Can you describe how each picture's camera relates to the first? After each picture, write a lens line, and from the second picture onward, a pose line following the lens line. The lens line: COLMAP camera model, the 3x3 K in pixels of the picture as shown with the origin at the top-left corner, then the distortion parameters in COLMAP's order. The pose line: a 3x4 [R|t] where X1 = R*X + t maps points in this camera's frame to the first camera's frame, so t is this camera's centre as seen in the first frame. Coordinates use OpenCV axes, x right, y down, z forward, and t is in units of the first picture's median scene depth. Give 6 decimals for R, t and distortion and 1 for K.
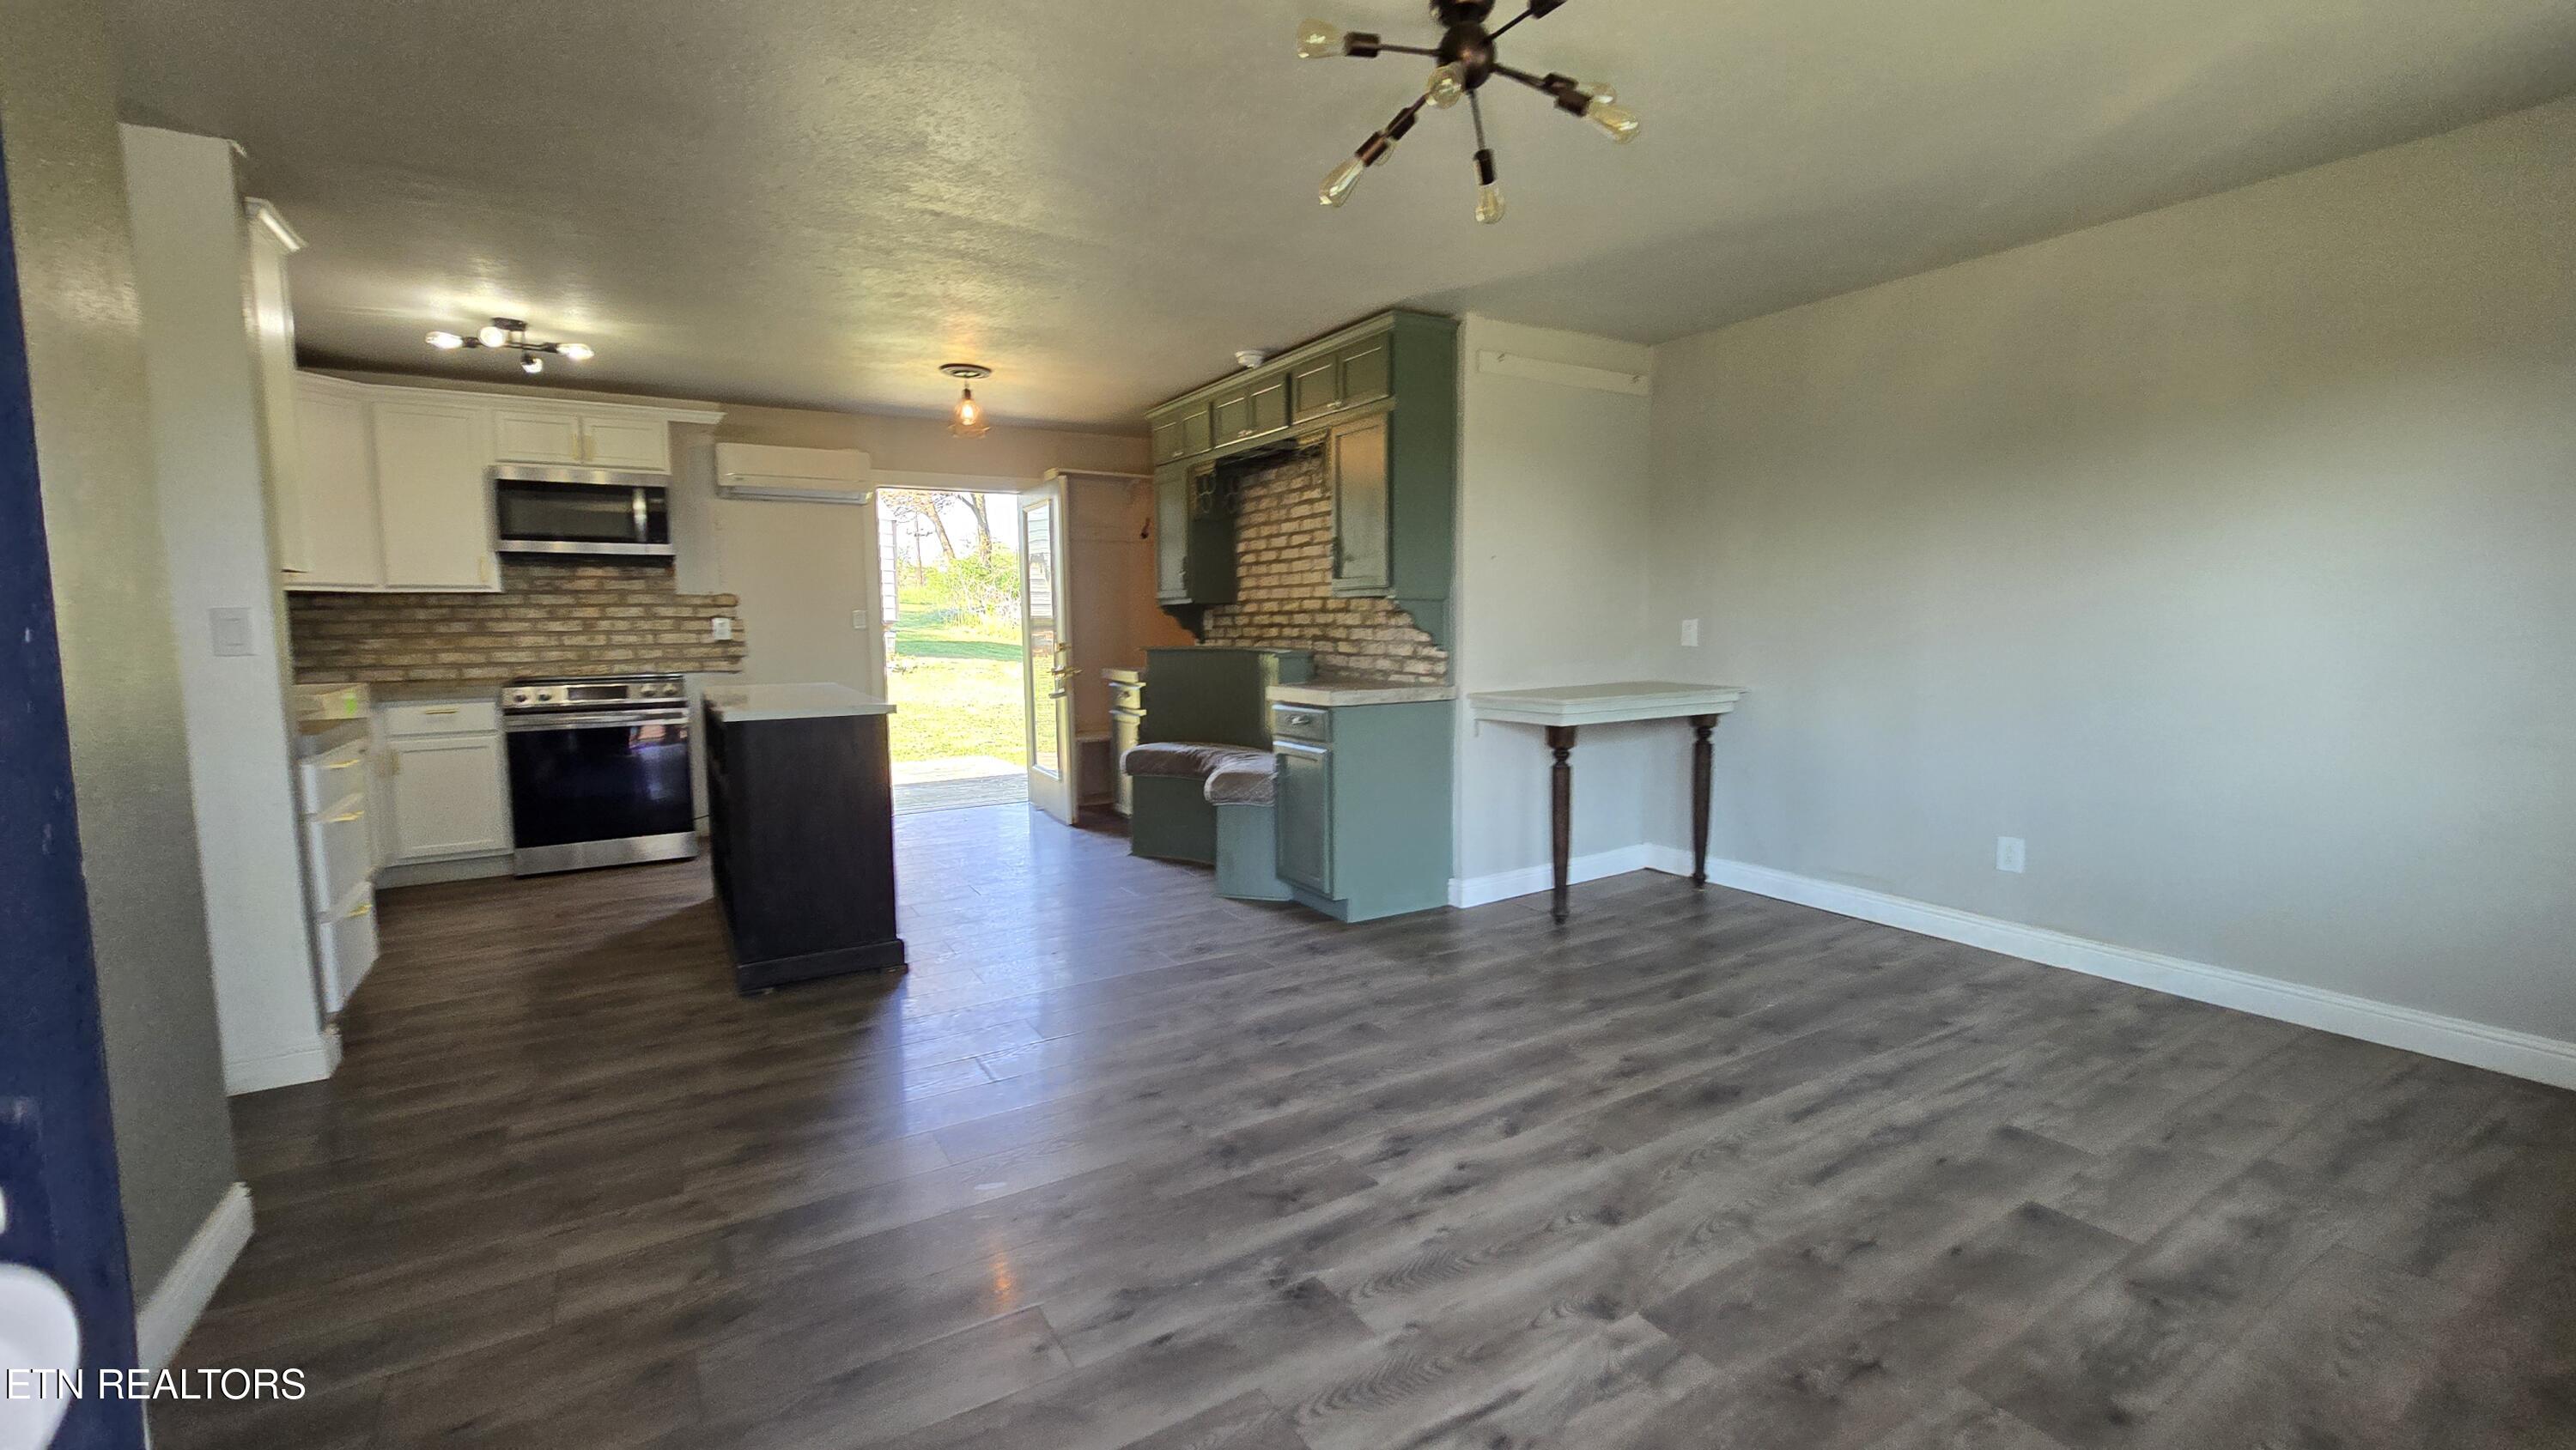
lens RADIAL K [[1065.0, 0, 1284.5], [0, 1065.0, 716.1], [0, 0, 1]] dist [-0.002572, 0.001584]
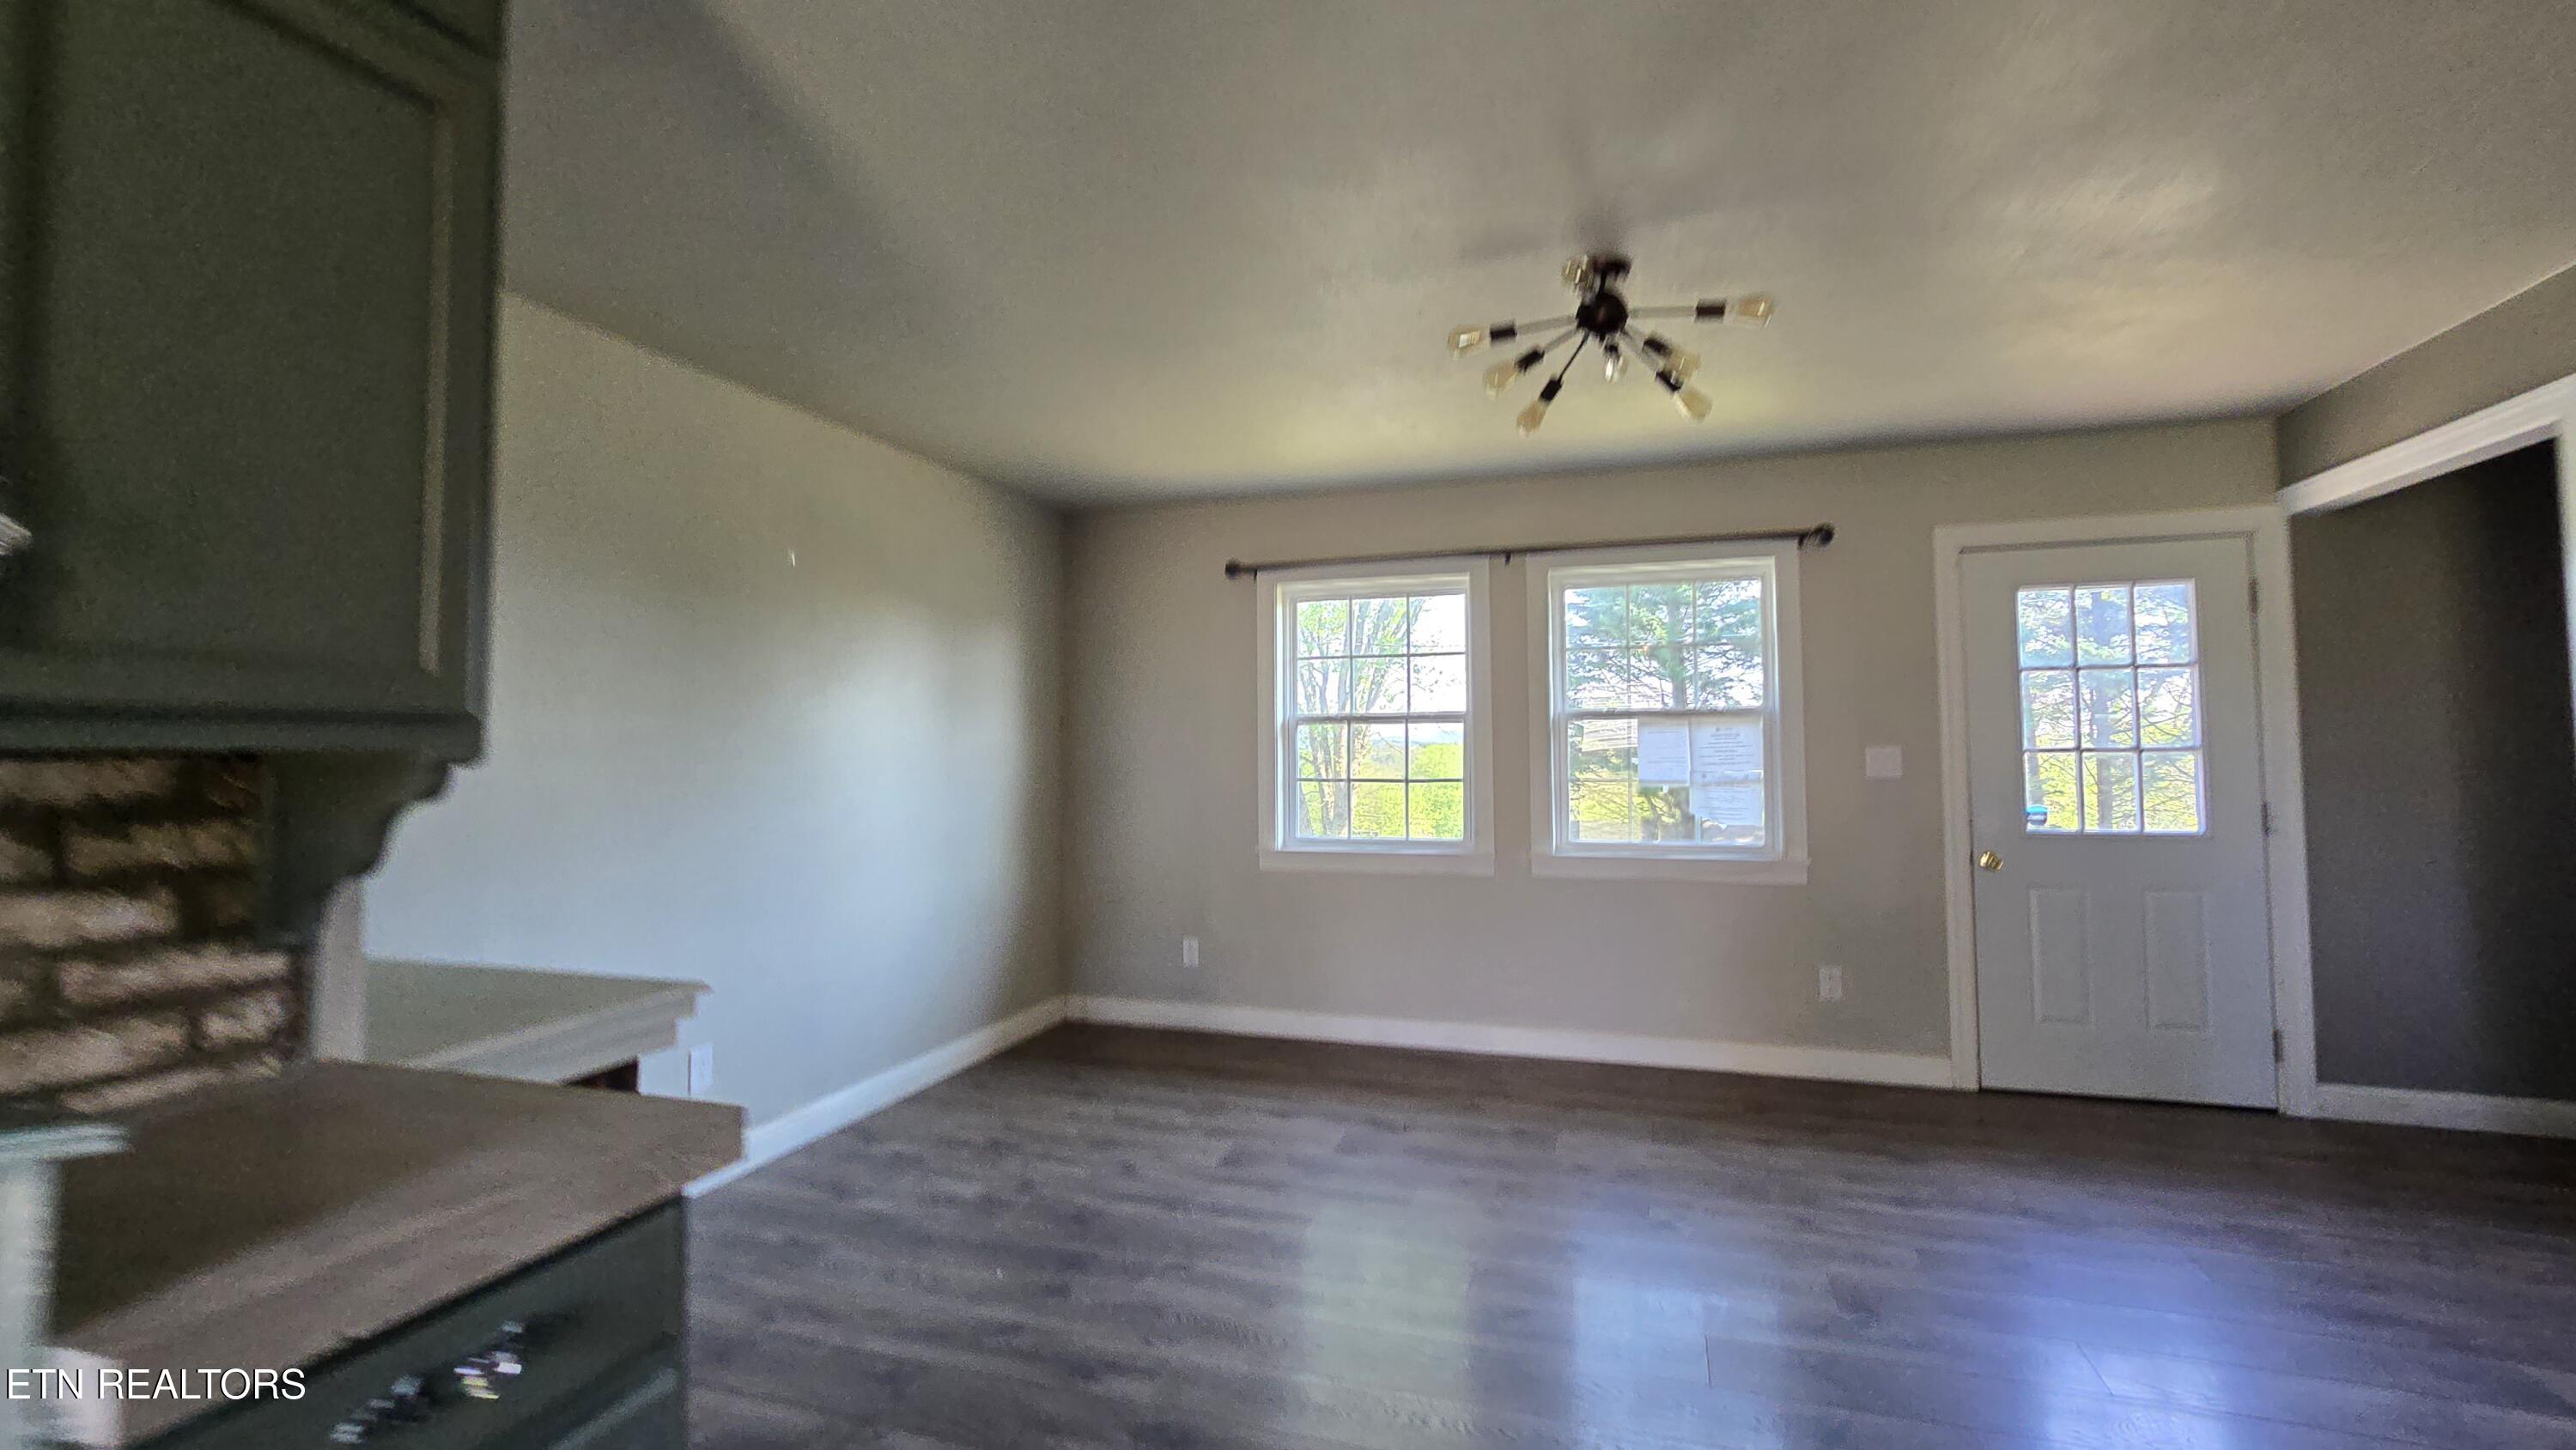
lens RADIAL K [[1065.0, 0, 1303.9], [0, 1065.0, 705.2], [0, 0, 1]] dist [-0.002572, 0.001584]
pose [[-0.650003, 0.046906, 0.758483, -0.213218], [0.084918, 0.996325, 0.011159, -0.095289], [-0.755172, 0.071662, -0.651598, 0.881854]]
